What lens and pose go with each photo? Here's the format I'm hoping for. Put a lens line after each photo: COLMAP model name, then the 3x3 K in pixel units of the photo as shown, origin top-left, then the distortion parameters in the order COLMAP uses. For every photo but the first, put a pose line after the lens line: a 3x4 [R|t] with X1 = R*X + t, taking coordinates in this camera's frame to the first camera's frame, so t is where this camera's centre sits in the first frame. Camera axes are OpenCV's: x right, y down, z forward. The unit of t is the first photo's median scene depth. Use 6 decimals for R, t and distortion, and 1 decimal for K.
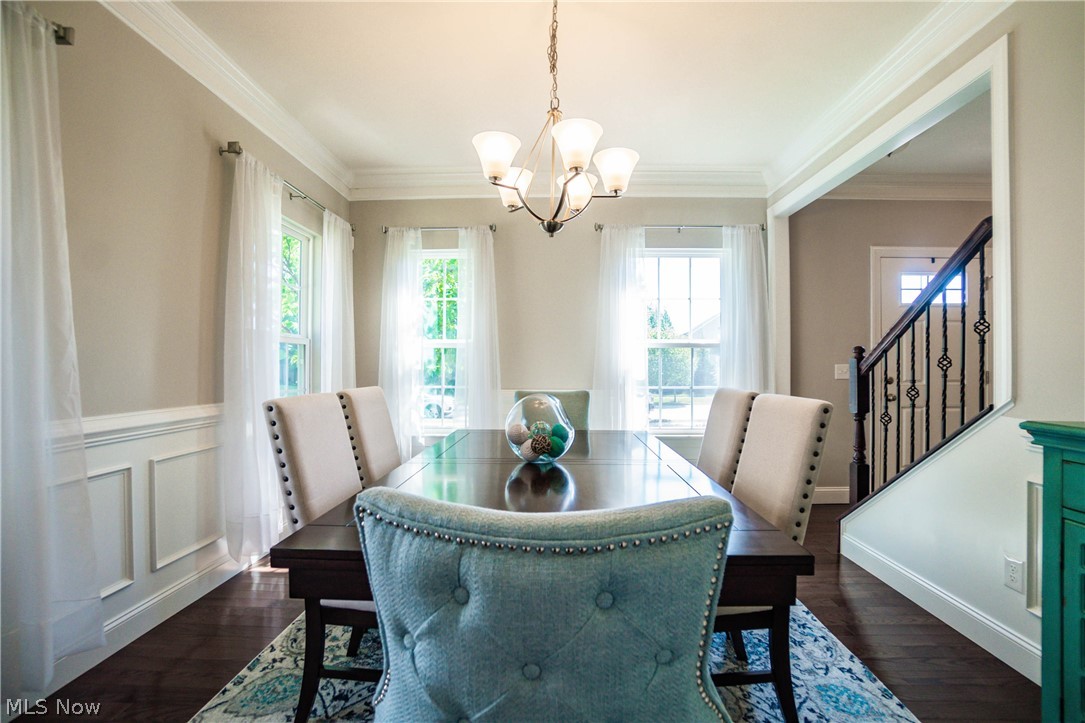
lens RADIAL K [[518.7, 0, 545.4], [0, 518.7, 363.4], [0, 0, 1]] dist [-0.077711, 0.027508]
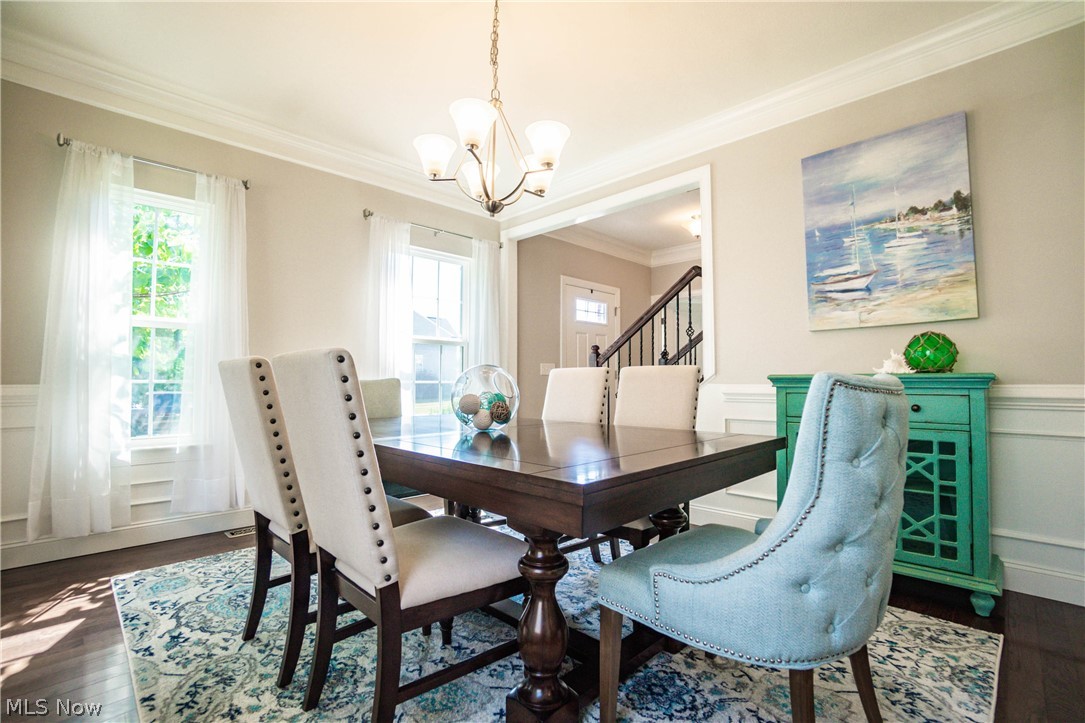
lens RADIAL K [[518.7, 0, 545.4], [0, 518.7, 363.4], [0, 0, 1]] dist [-0.077711, 0.027508]
pose [[0.667423, 0.031357, 0.744018, -0.388019], [-0.002633, 0.999206, -0.039750, 0.054271], [-0.744674, 0.024571, 0.666976, 0.126155]]
